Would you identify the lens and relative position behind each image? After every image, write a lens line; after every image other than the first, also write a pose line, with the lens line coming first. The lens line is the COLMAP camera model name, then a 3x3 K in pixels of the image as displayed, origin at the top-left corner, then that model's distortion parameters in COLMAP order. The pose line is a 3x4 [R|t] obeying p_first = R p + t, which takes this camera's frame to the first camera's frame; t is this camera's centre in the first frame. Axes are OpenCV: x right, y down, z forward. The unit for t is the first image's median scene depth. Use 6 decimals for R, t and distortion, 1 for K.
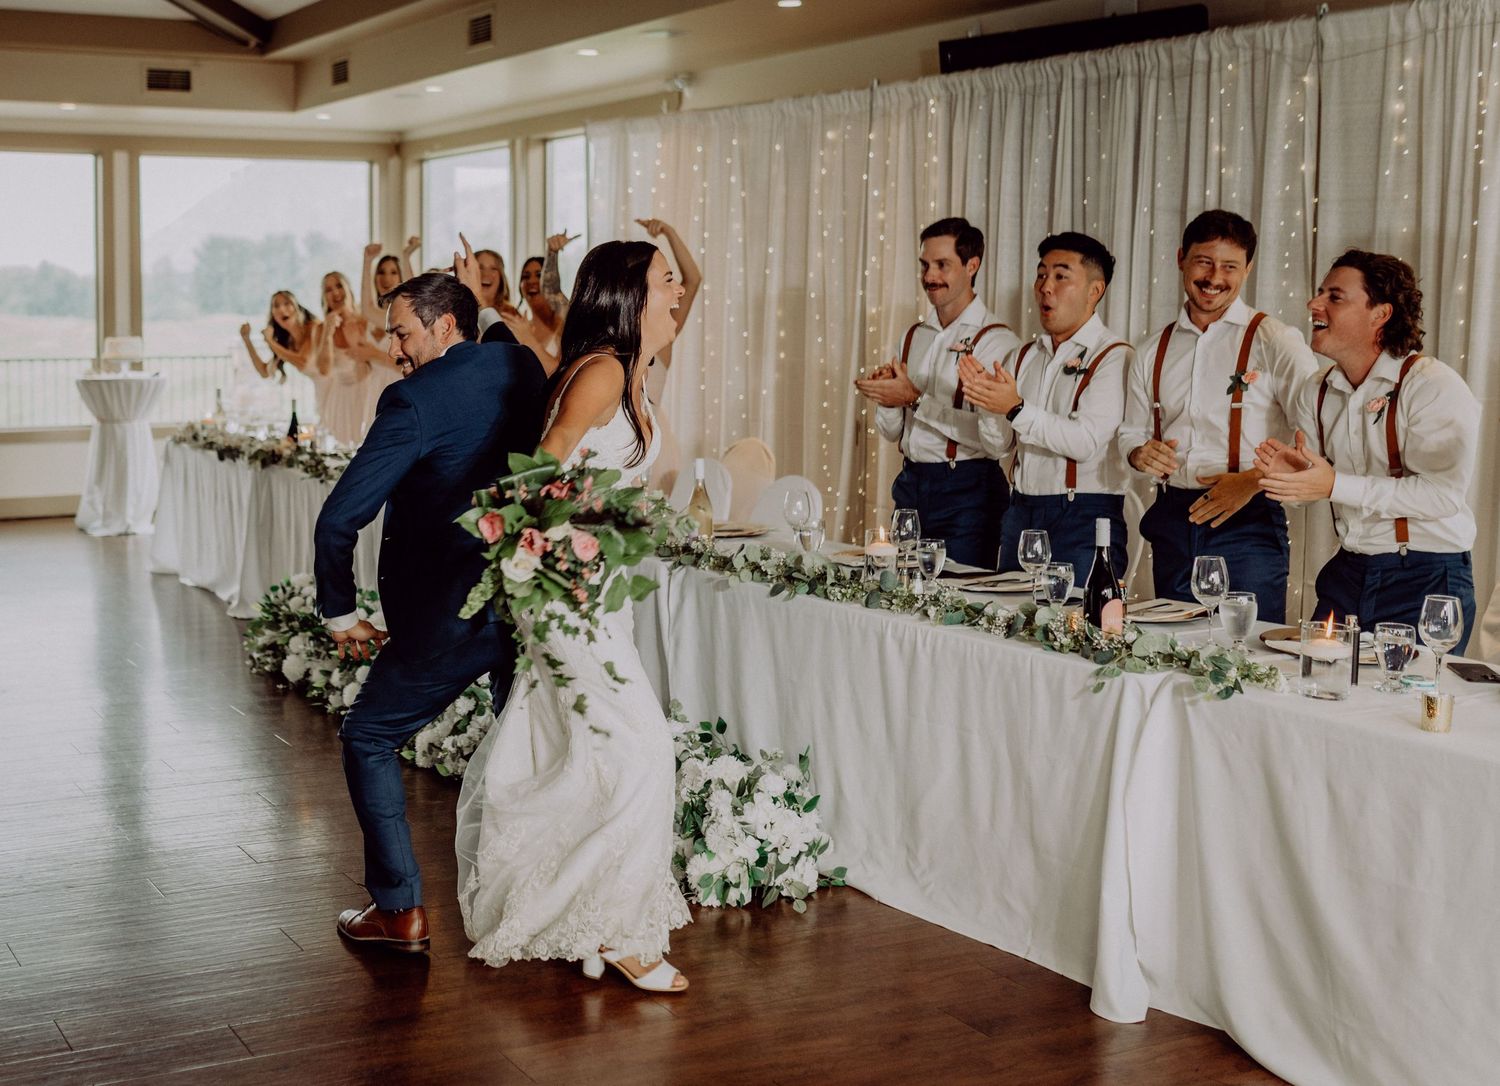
lens RADIAL K [[1692.1, 0, 749.9], [0, 1692.1, 431.4], [0, 0, 1]] dist [0.007668, 0.006607]
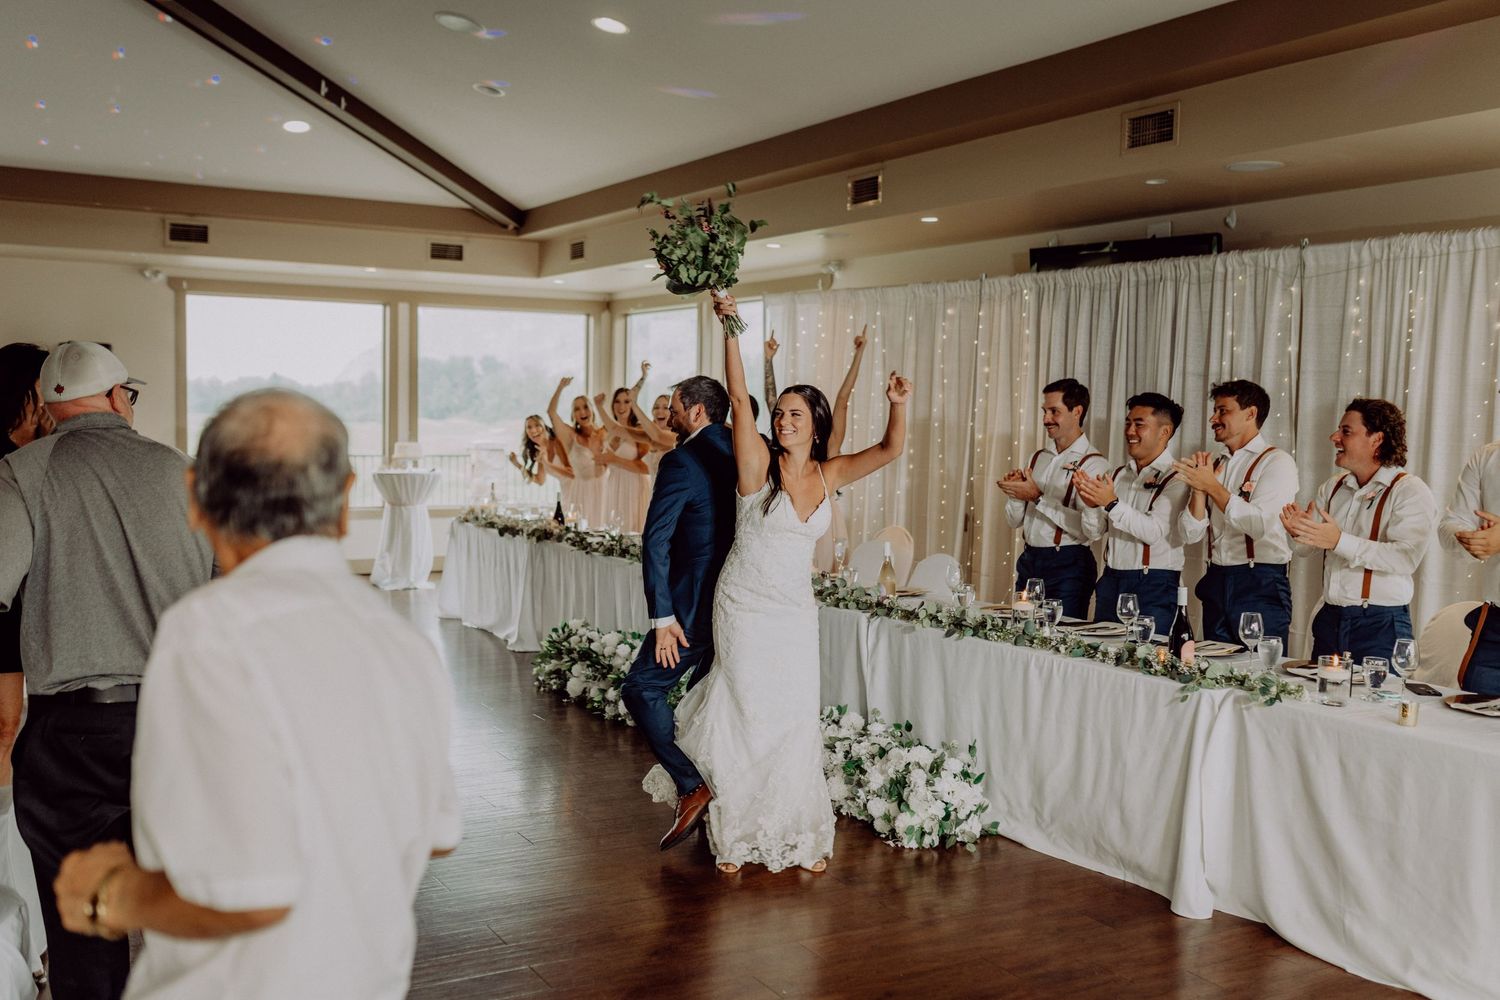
lens RADIAL K [[1476.5, 0, 750.0], [0, 1476.5, 500.0], [0, 0, 1]] dist [0.000201, 0.013388]
pose [[0.995736, 0.015121, 0.091006, -0.262392], [-0.015197, 0.999885, 0.000151, -0.017897], [-0.090993, -0.001533, 0.995850, -0.241994]]
